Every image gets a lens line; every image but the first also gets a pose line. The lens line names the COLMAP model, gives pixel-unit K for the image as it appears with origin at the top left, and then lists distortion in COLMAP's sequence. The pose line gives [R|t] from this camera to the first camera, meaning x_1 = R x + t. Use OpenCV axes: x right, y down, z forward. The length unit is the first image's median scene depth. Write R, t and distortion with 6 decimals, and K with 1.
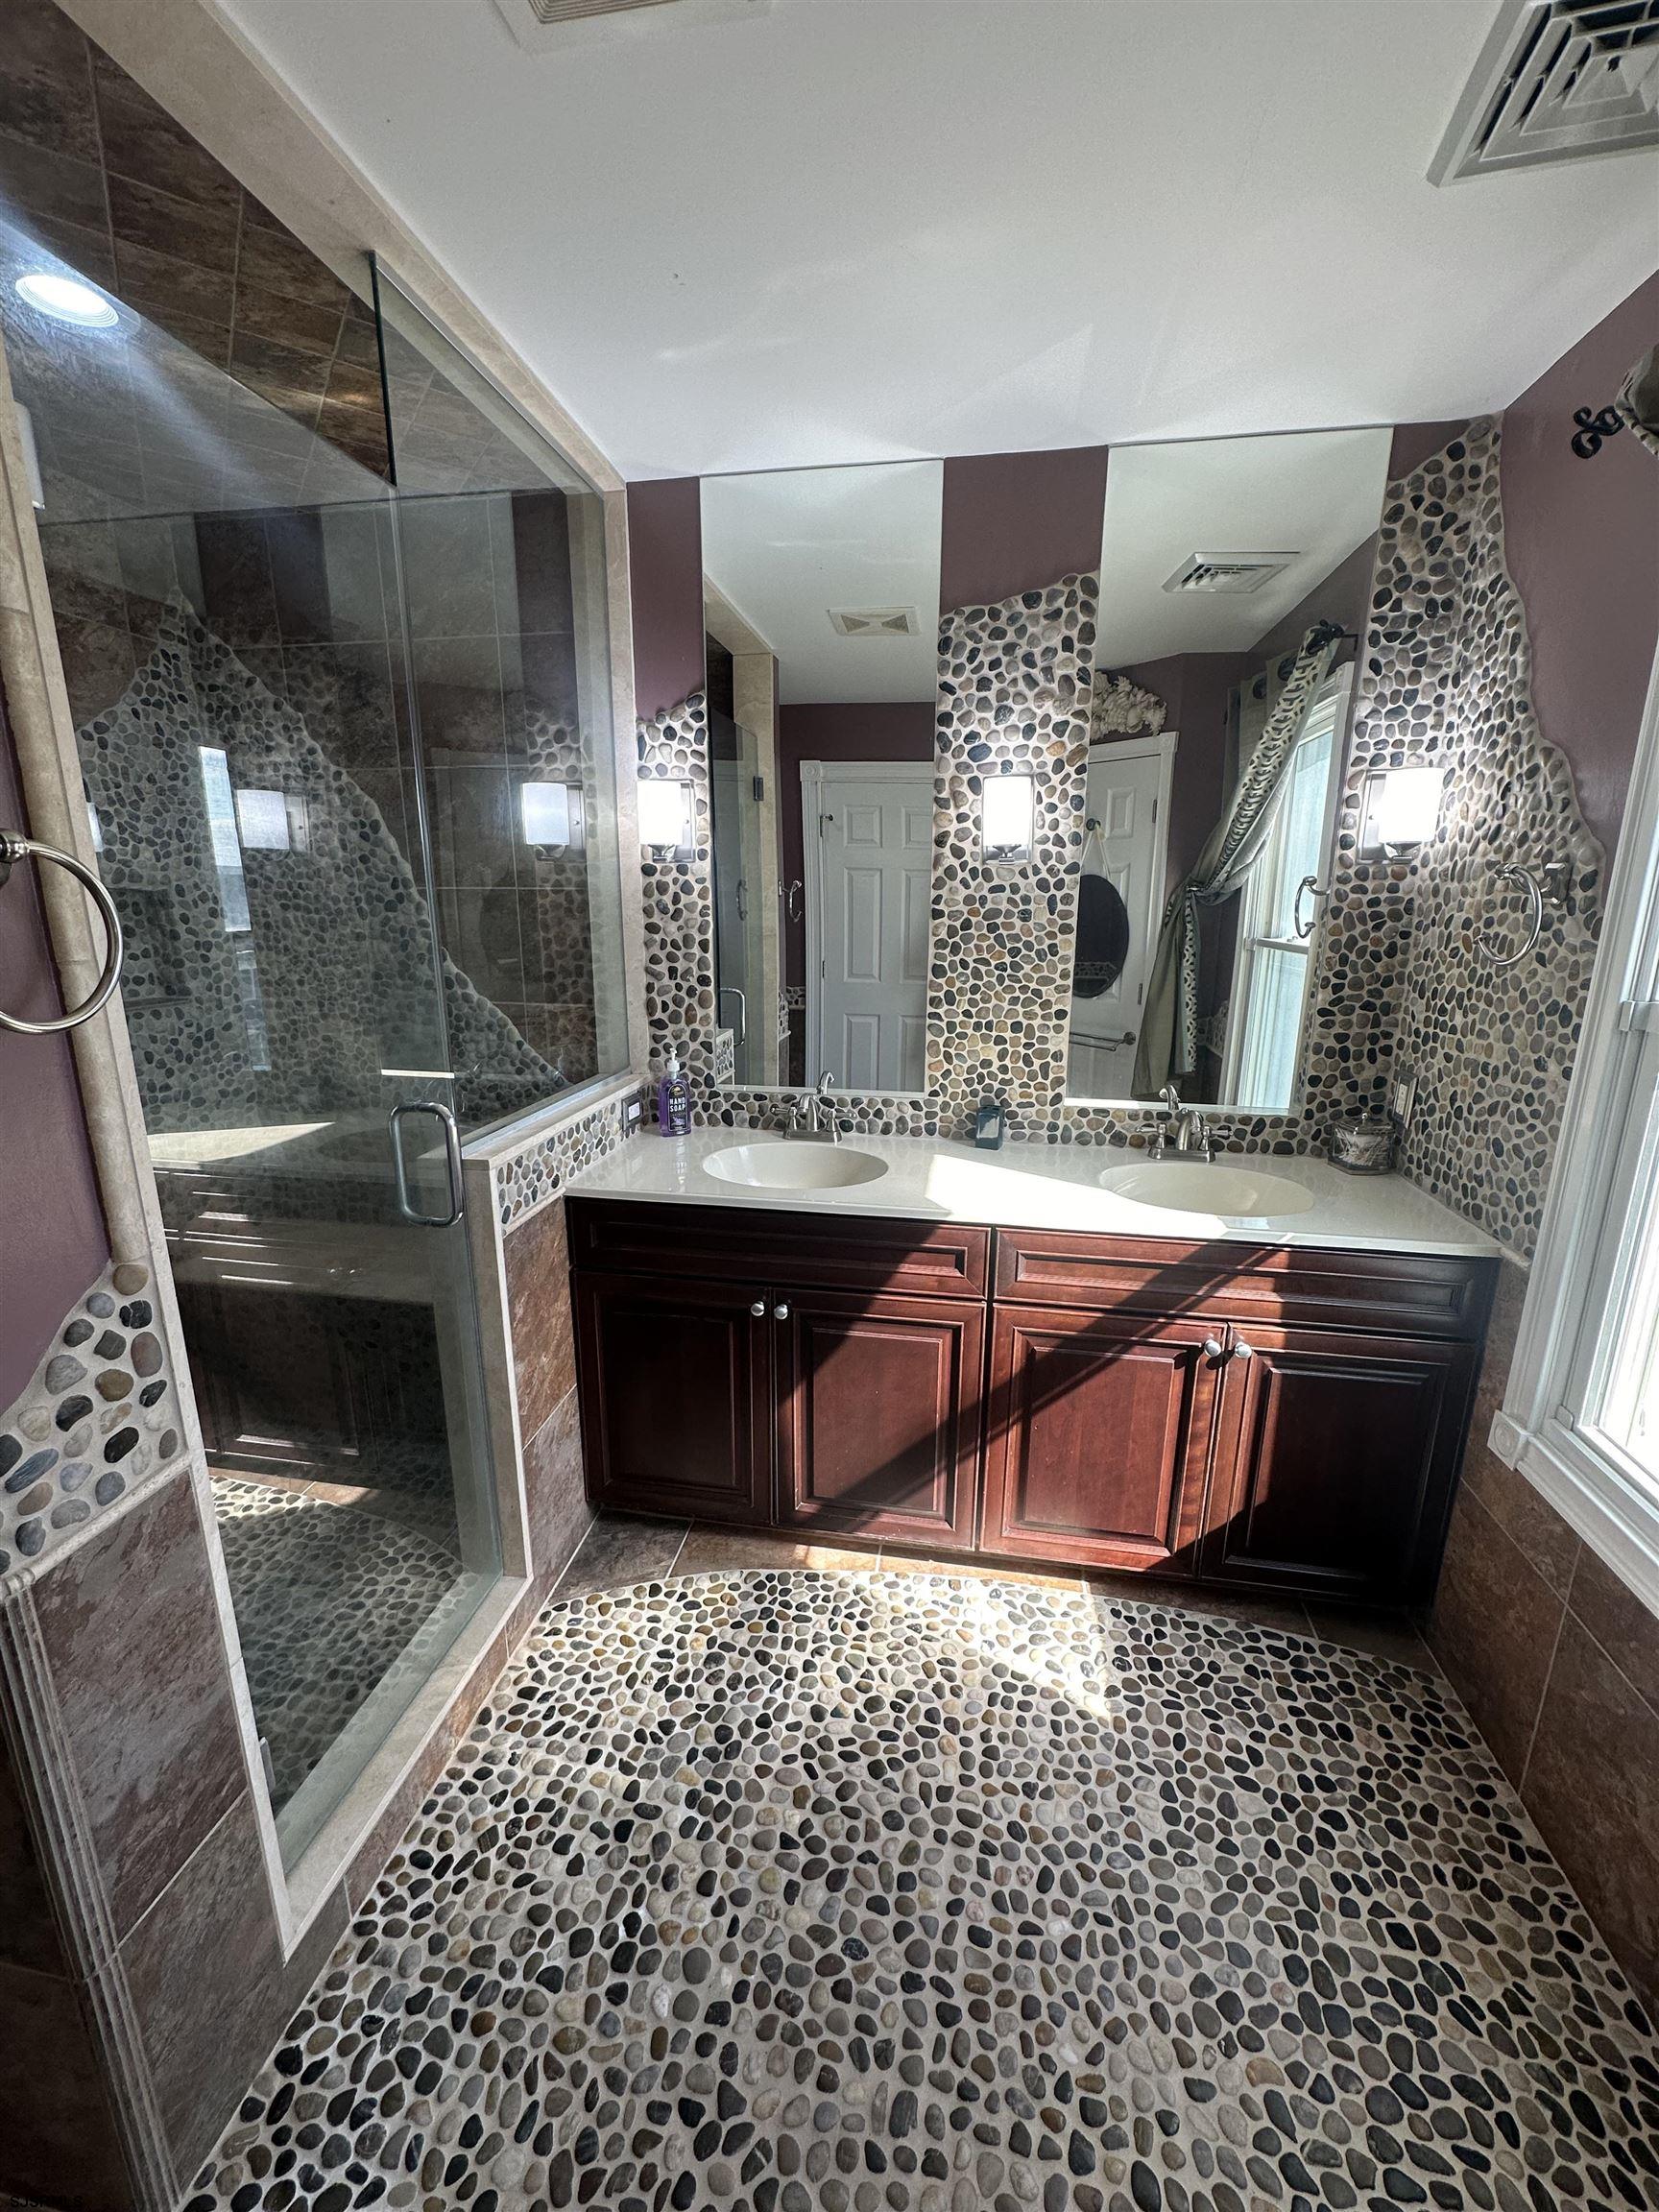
lens RADIAL K [[877.8, 0, 828.9], [0, 877.8, 1101.7], [0, 0, 1]] dist [-0.002783, 0.000511]
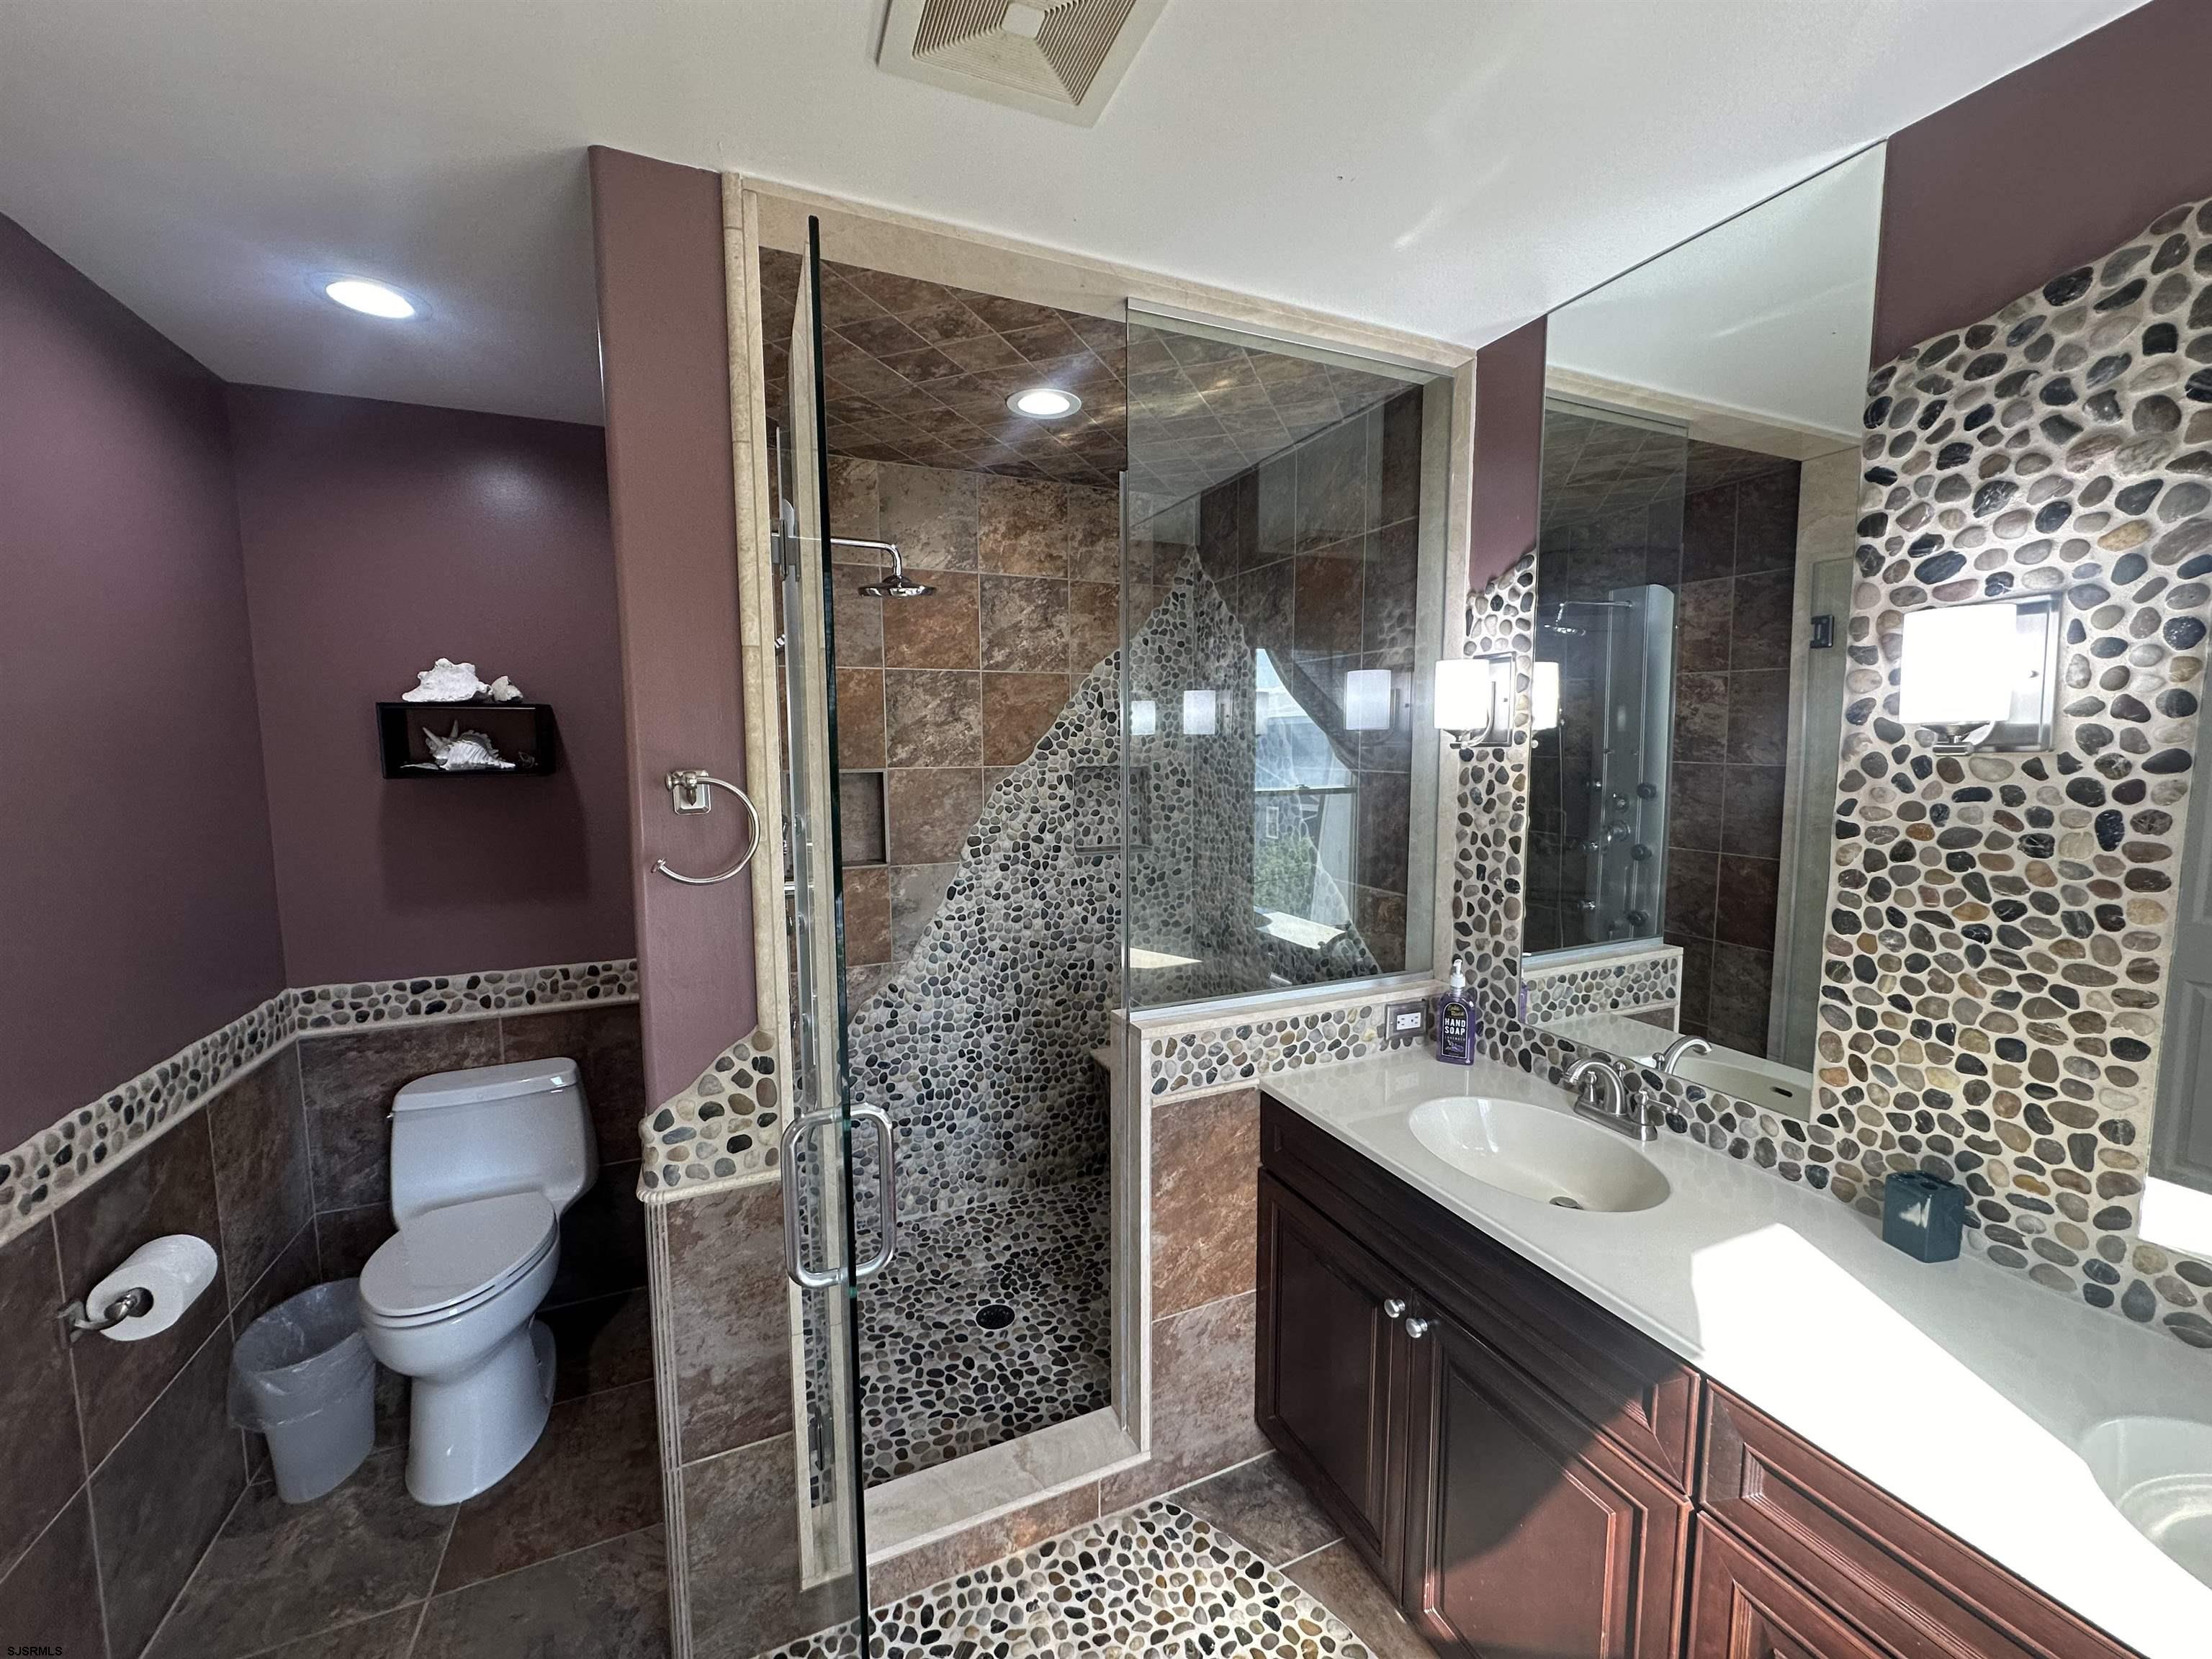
lens RADIAL K [[877.8, 0, 1107.9], [0, 877.8, 827.1], [0, 0, 1]] dist [-0.002783, 0.000511]
pose [[0.551620, 0.074115, -0.830796, 0.363062], [-0.185127, 0.982080, -0.035307, -0.103027], [0.813292, 0.173279, 0.555456, 0.250697]]
